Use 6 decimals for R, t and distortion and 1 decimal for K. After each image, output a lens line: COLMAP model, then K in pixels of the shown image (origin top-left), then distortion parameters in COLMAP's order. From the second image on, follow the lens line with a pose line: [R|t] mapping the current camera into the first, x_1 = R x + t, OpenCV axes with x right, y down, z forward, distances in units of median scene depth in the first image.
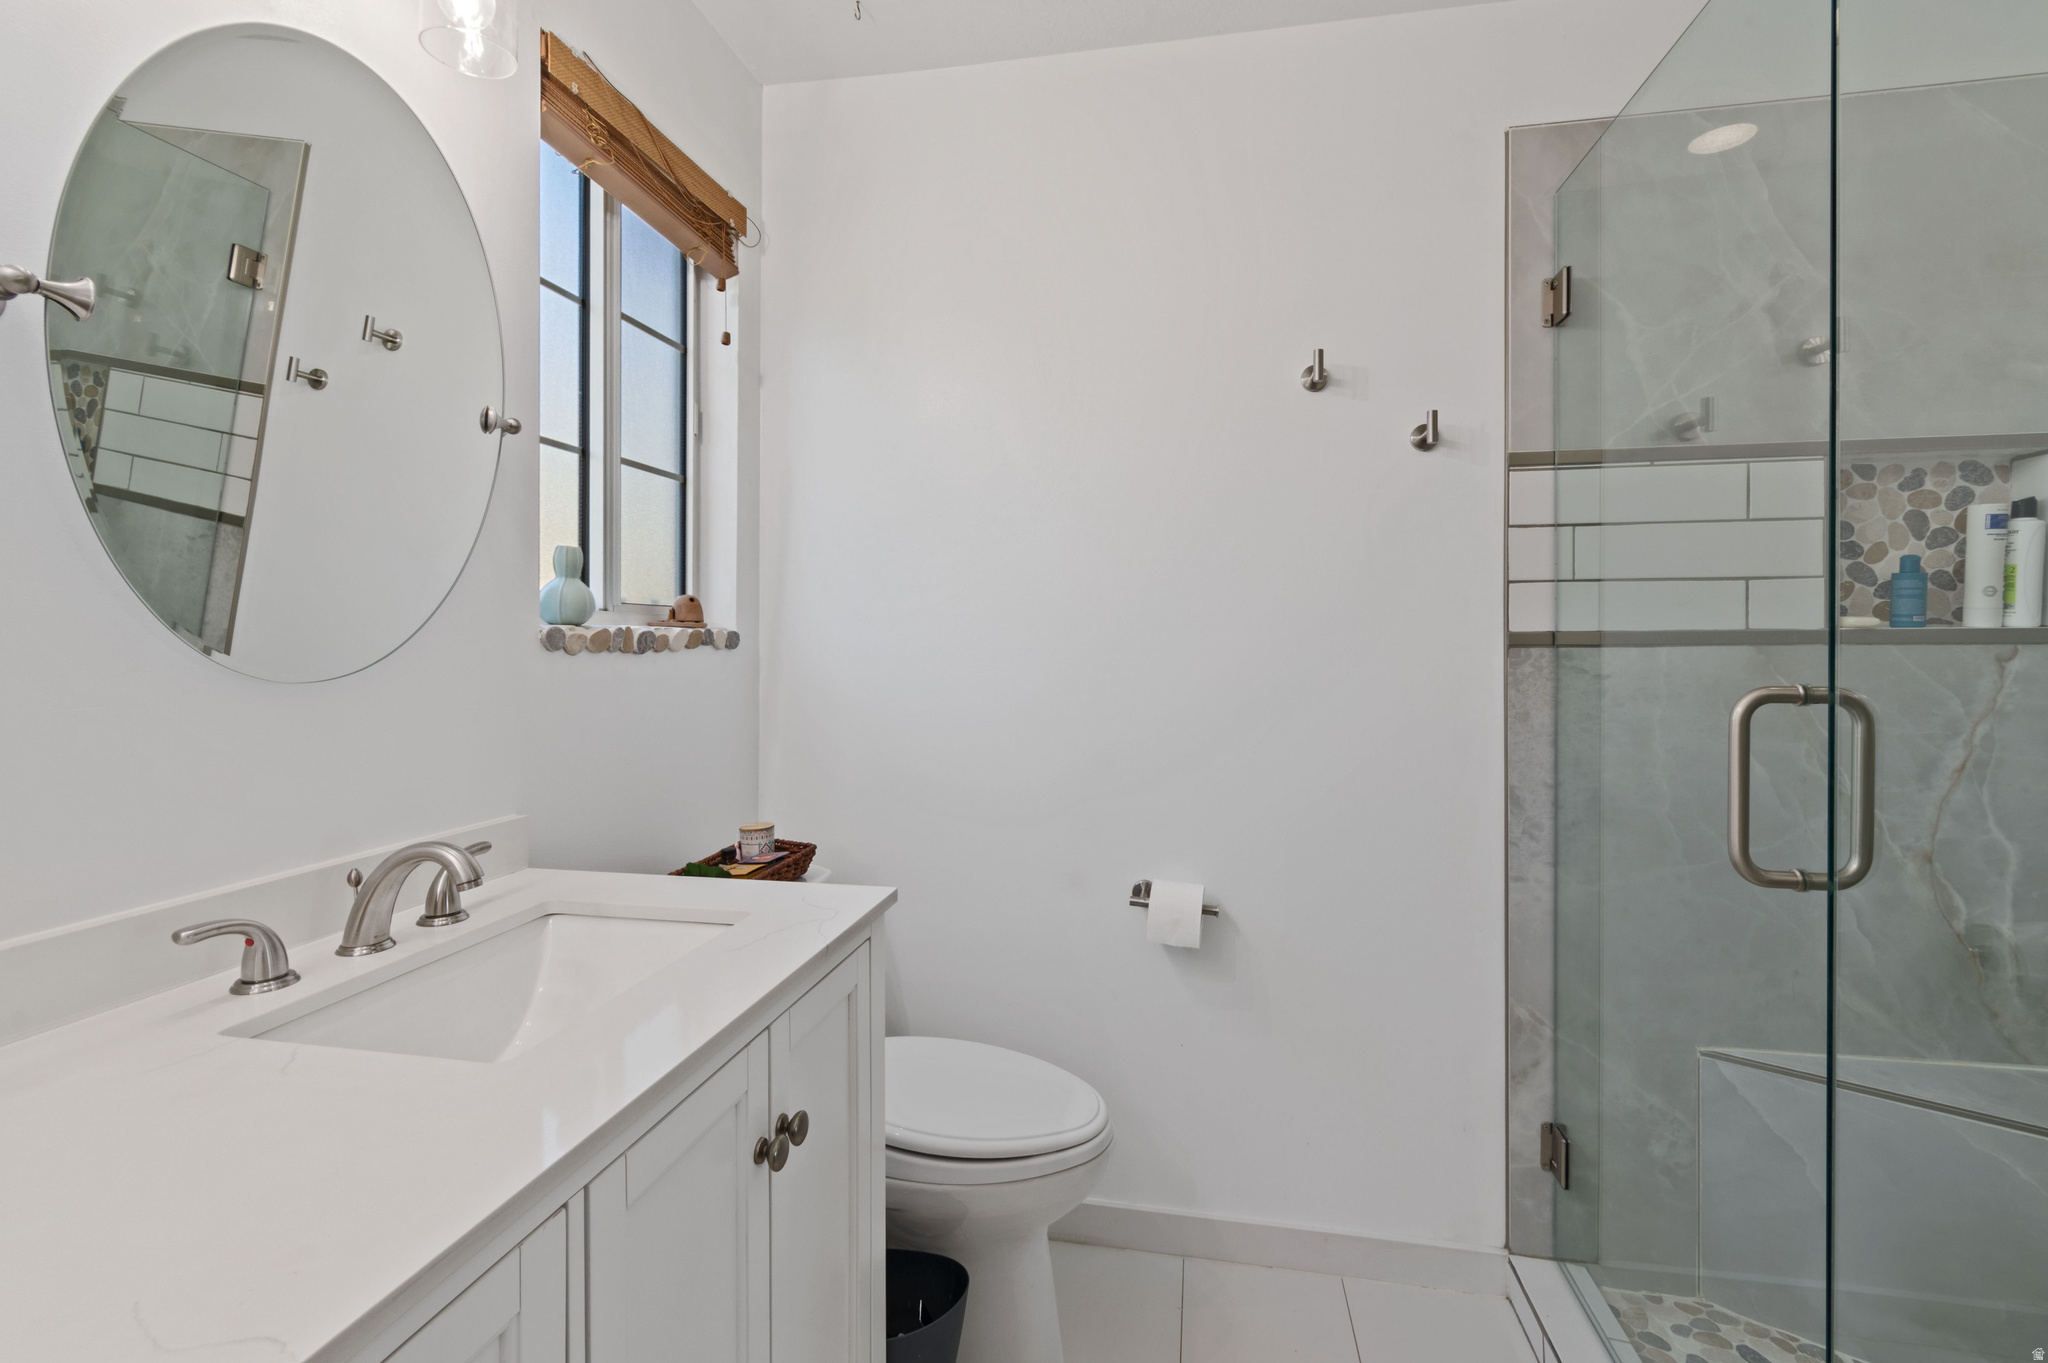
lens RADIAL K [[914.0, 0, 1012.5], [0, 914.0, 647.5], [0, 0, 1]] dist [0.002644, -0.001695]
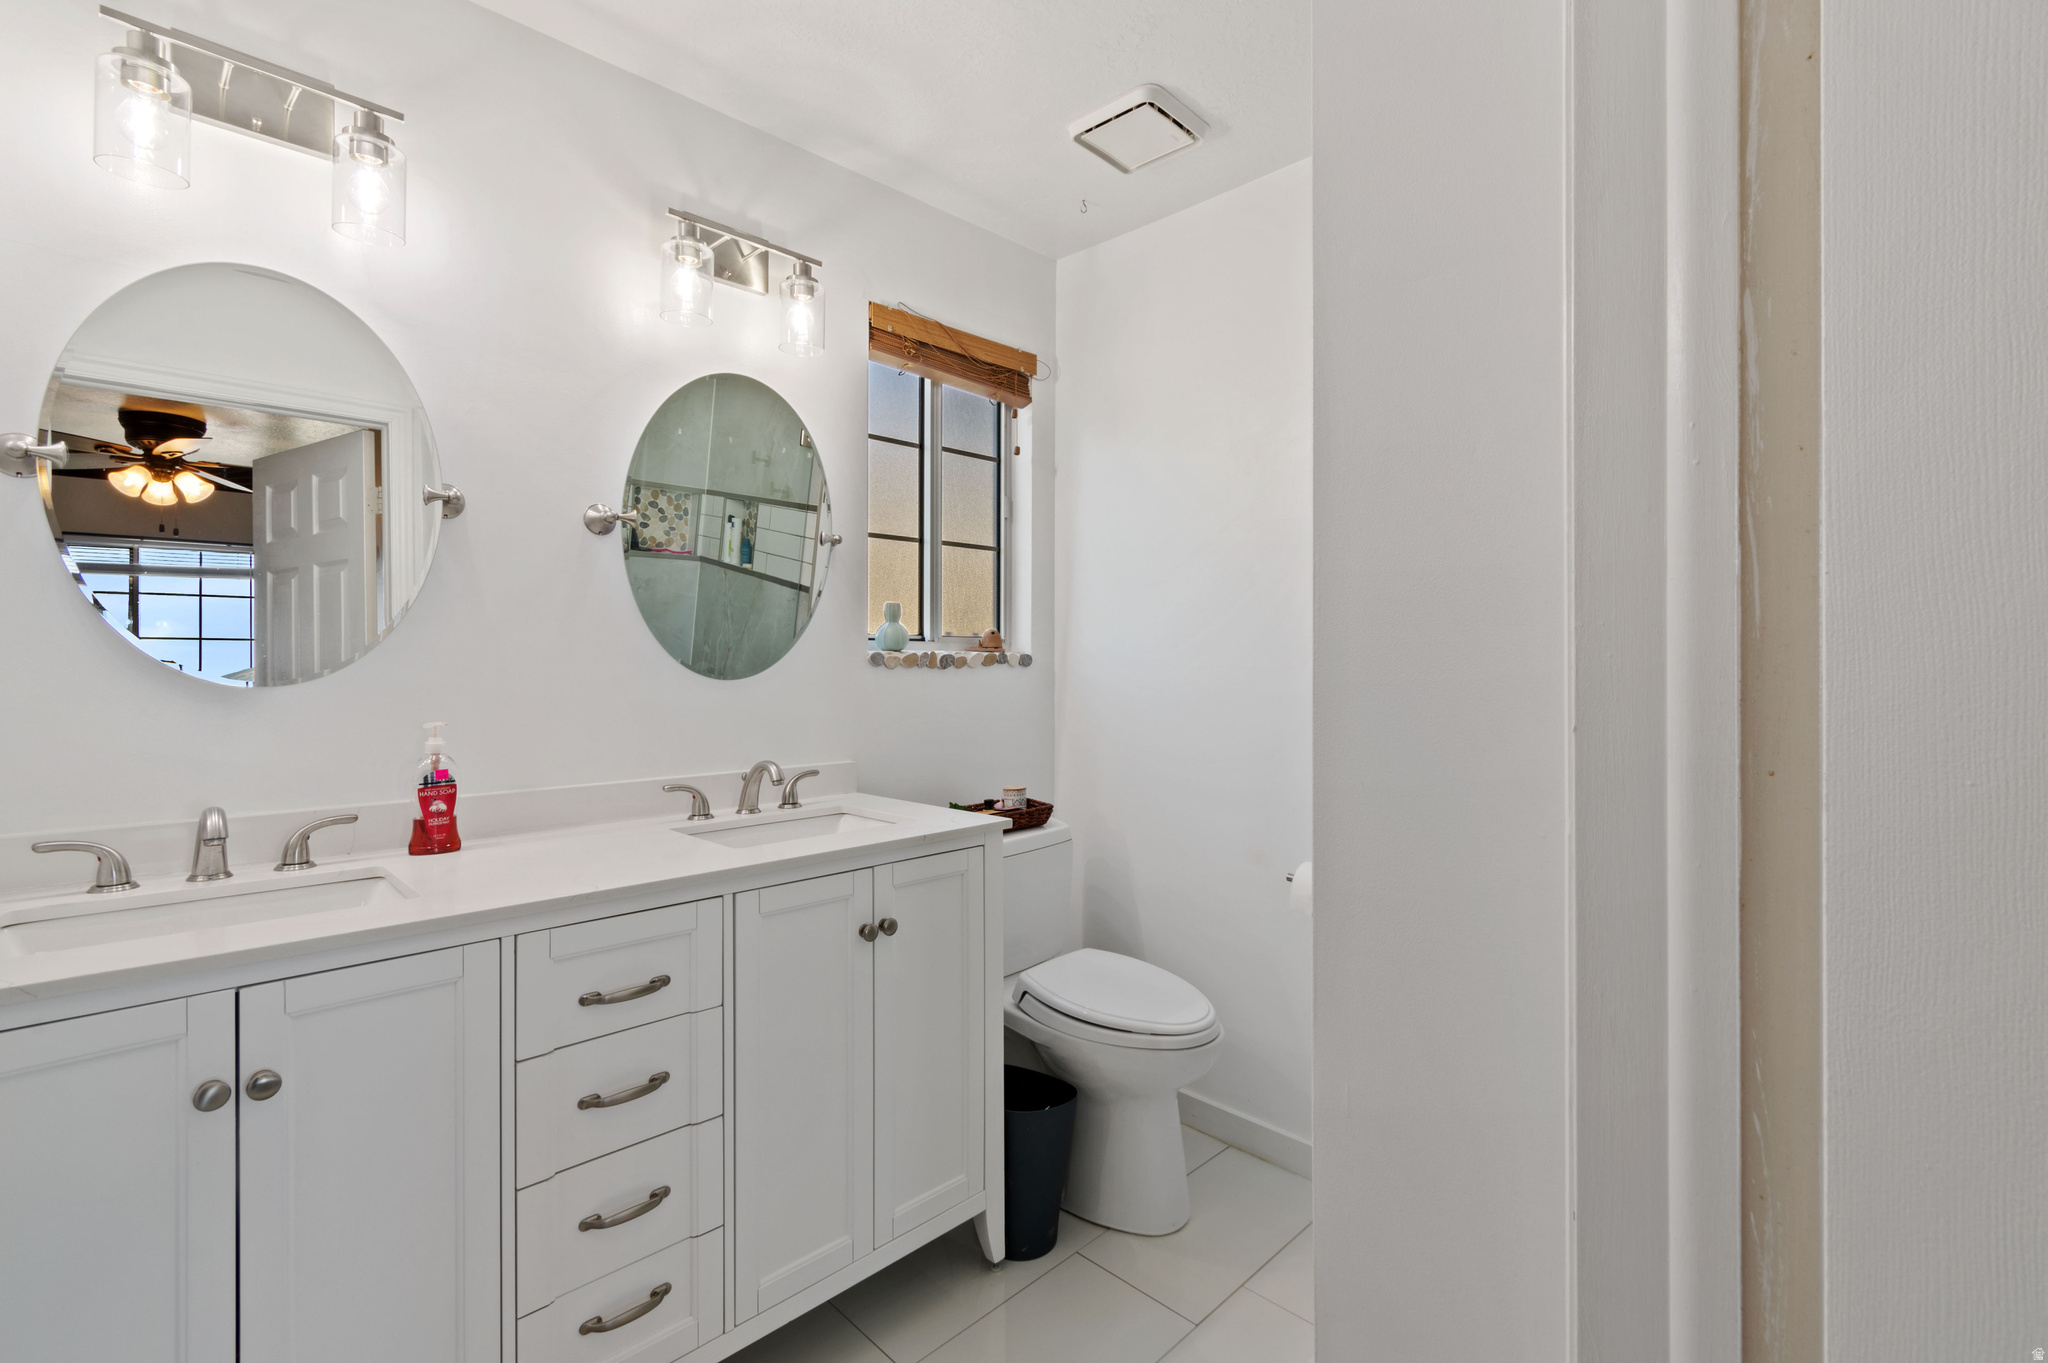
lens RADIAL K [[914.0, 0, 1038.3], [0, 914.0, 670.4], [0, 0, 1]] dist [0.002644, -0.001695]
pose [[0.832443, 0.006550, -0.554072, 0.526913], [-0.008189, 0.999966, -0.000483, 0.007686], [0.554050, 0.004940, 0.832469, -0.182578]]
